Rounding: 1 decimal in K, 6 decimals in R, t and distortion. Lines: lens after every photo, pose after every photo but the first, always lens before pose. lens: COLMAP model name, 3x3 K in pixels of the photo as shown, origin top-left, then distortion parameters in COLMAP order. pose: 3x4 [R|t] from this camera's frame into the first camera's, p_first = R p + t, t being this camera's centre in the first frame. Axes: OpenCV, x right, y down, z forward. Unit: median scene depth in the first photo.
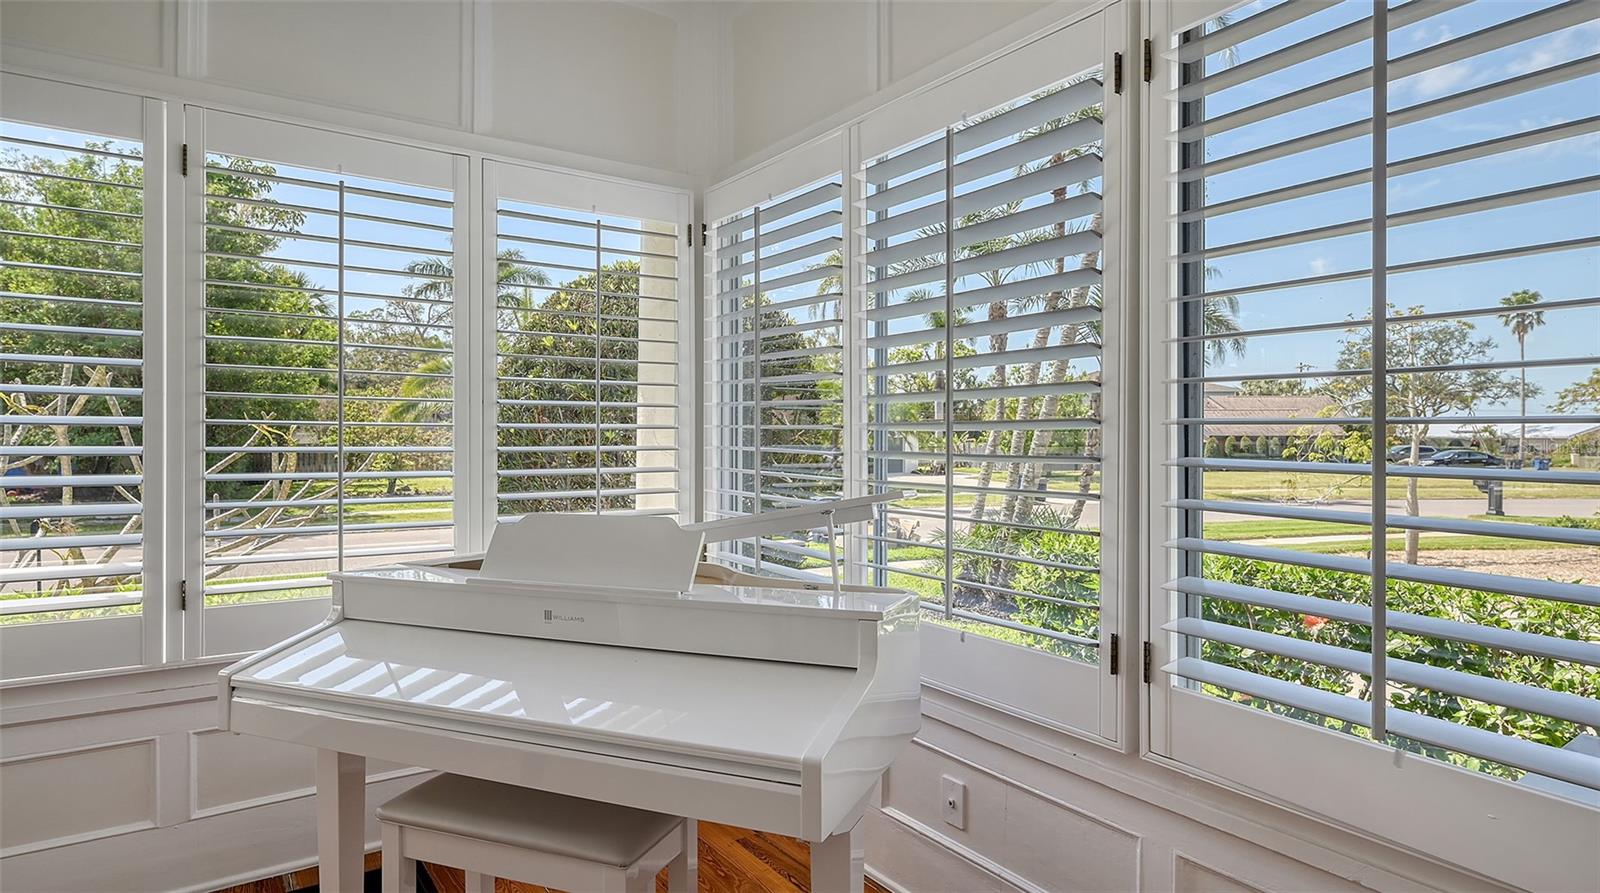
lens RADIAL K [[886.6, 0, 795.4], [0, 886.6, 445.6], [0, 0, 1]] dist [0.001104, 0.000146]
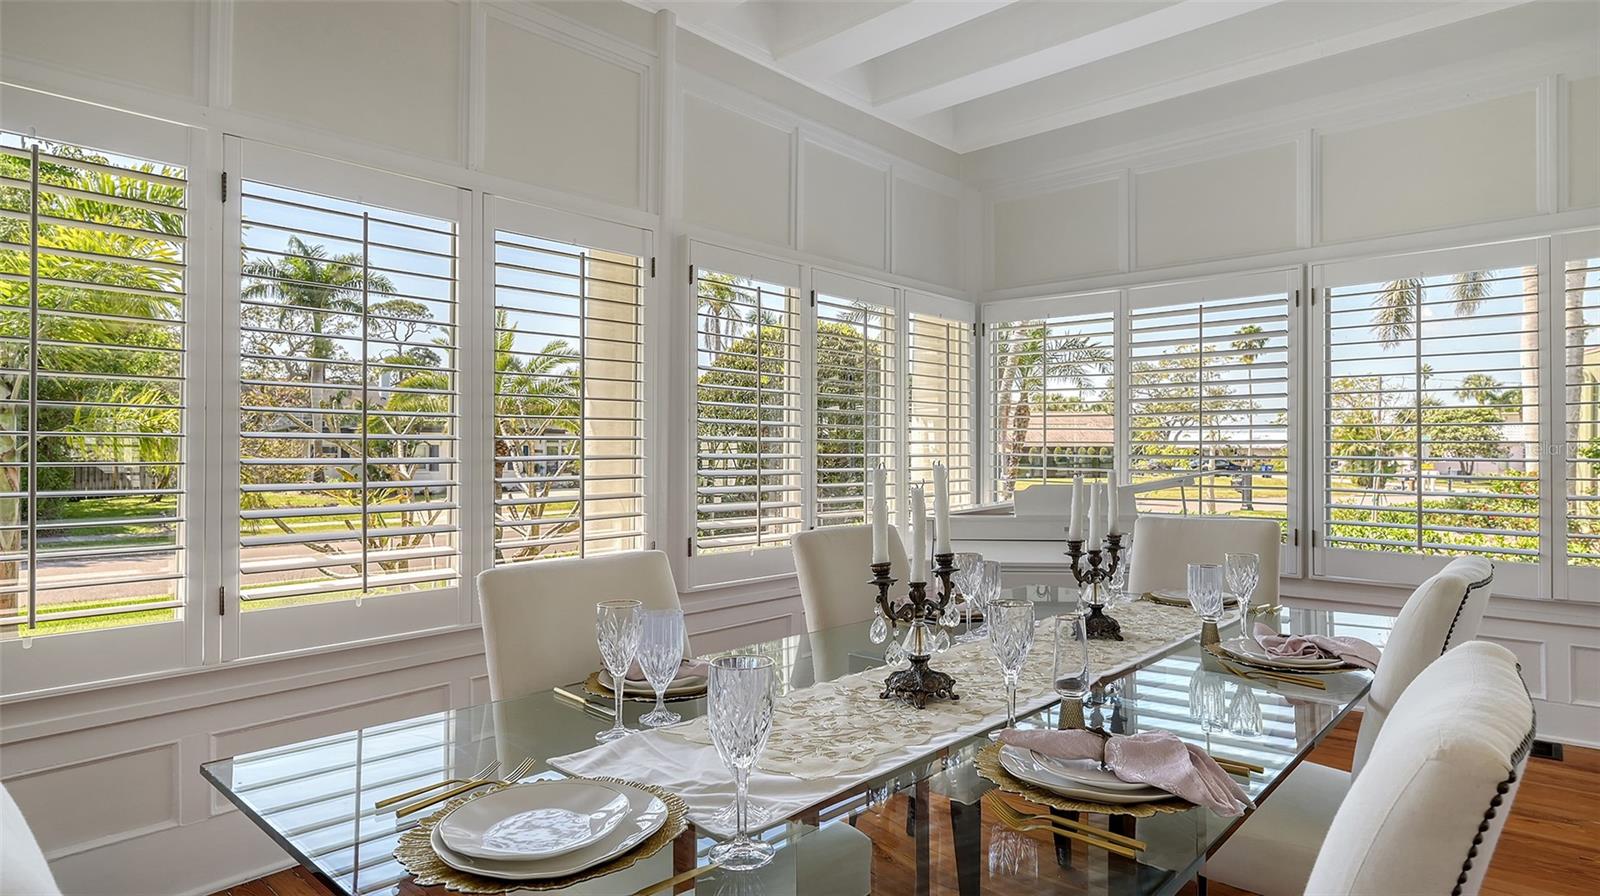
lens RADIAL K [[886.6, 0, 805.6], [0, 886.6, 445.4], [0, 0, 1]] dist [0.001104, 0.000146]
pose [[0.972528, -0.001492, 0.232780, -0.262419], [0.004451, 0.999916, -0.012189, 0.001611], [-0.232742, 0.012890, 0.972453, -0.181499]]
